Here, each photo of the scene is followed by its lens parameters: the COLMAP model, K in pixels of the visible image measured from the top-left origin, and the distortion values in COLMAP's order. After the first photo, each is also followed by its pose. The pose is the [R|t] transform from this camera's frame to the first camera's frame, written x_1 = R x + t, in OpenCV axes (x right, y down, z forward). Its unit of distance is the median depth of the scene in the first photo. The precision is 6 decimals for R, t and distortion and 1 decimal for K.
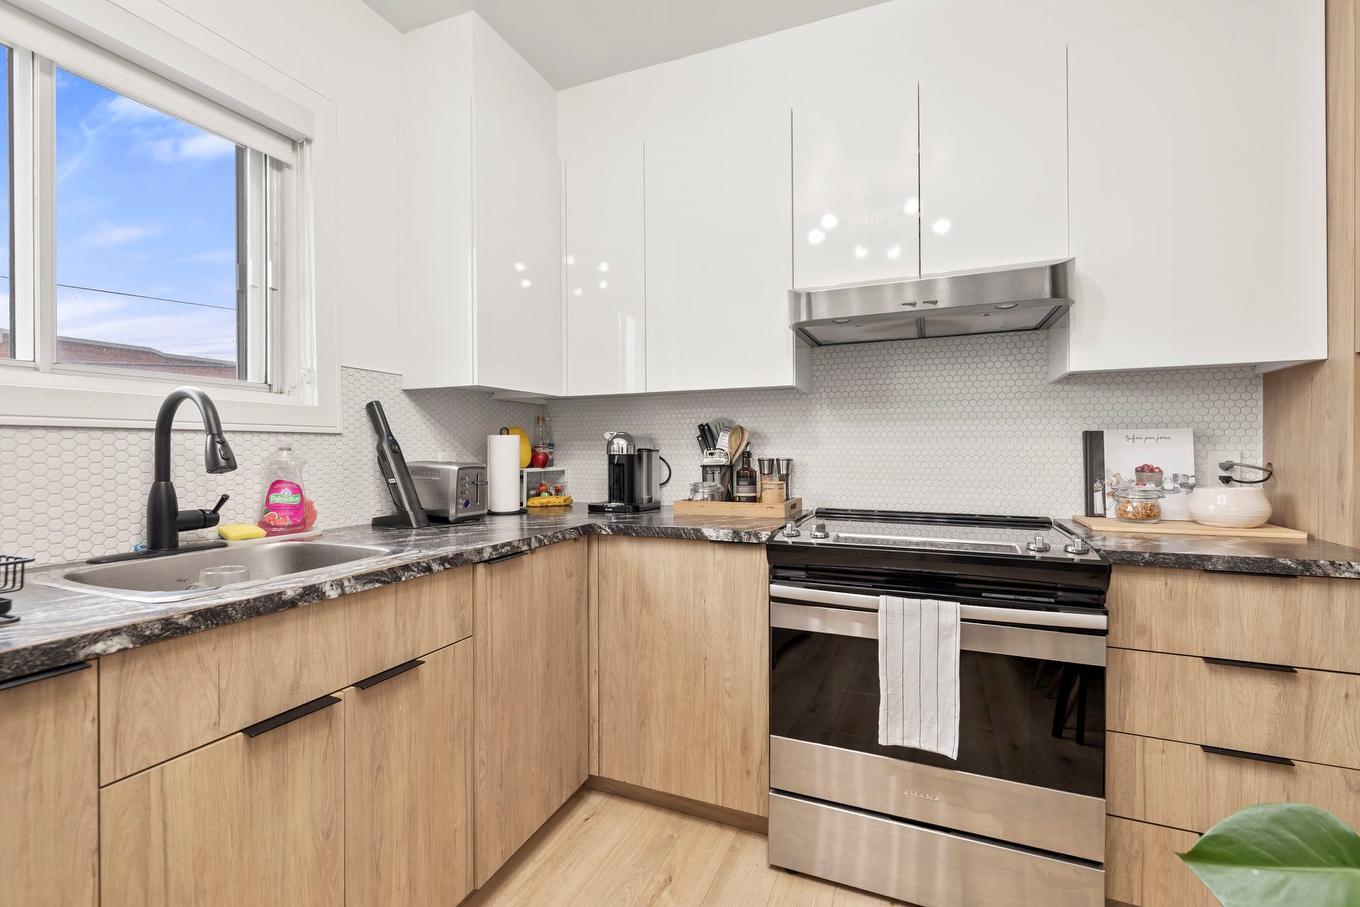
lens RADIAL K [[590.8, 0, 671.4], [0, 590.8, 451.2], [0, 0, 1]] dist [0.001592, -0.000528]
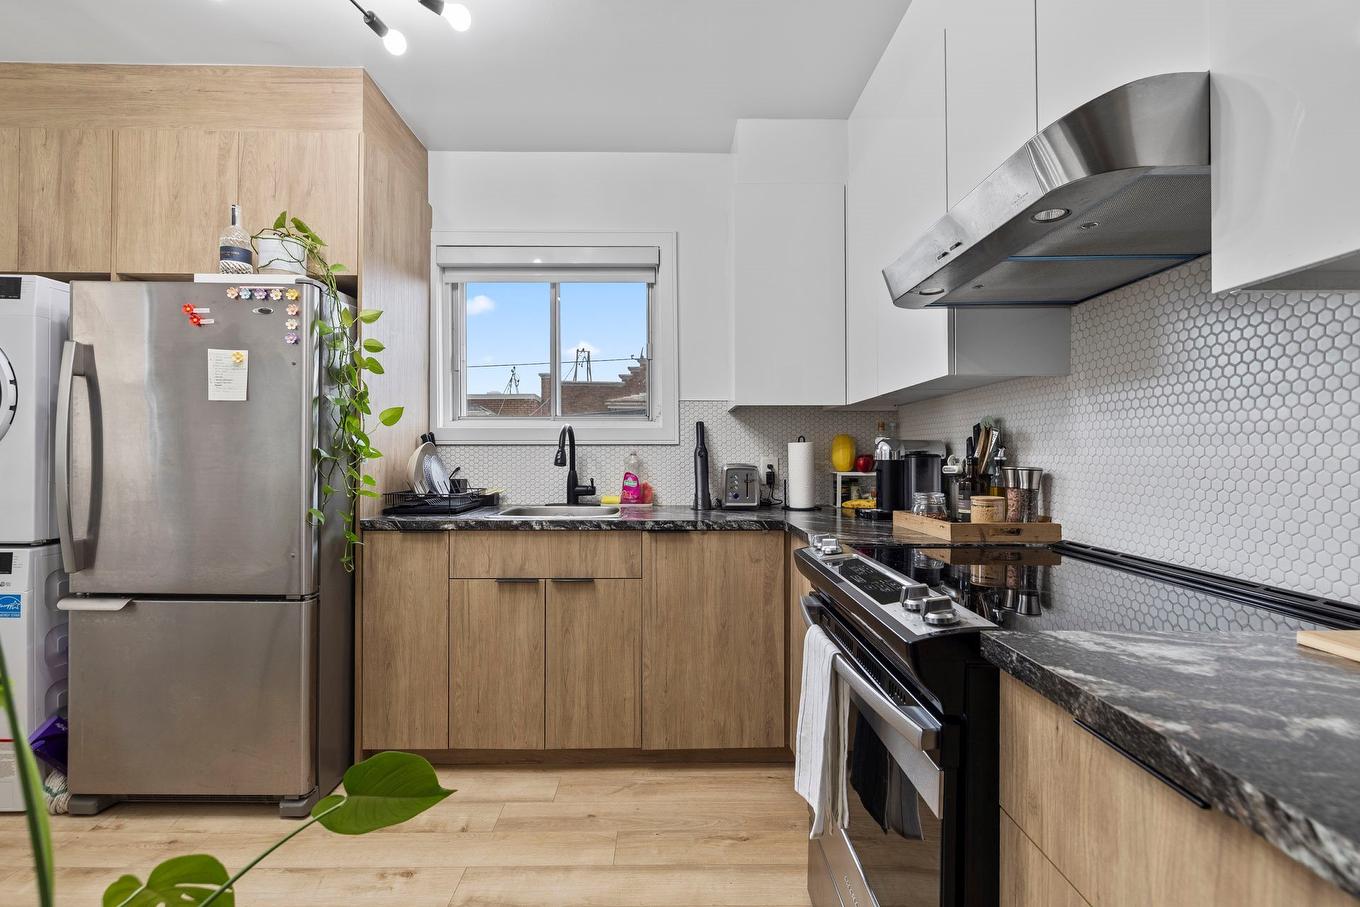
lens RADIAL K [[590.8, 0, 672.0], [0, 590.8, 452.4], [0, 0, 1]] dist [0.001592, -0.000528]
pose [[0.400851, -0.001667, -0.916142, 1.116854], [-0.003897, 0.999986, -0.003524, -0.004153], [0.916135, 0.004983, 0.400839, 0.485228]]
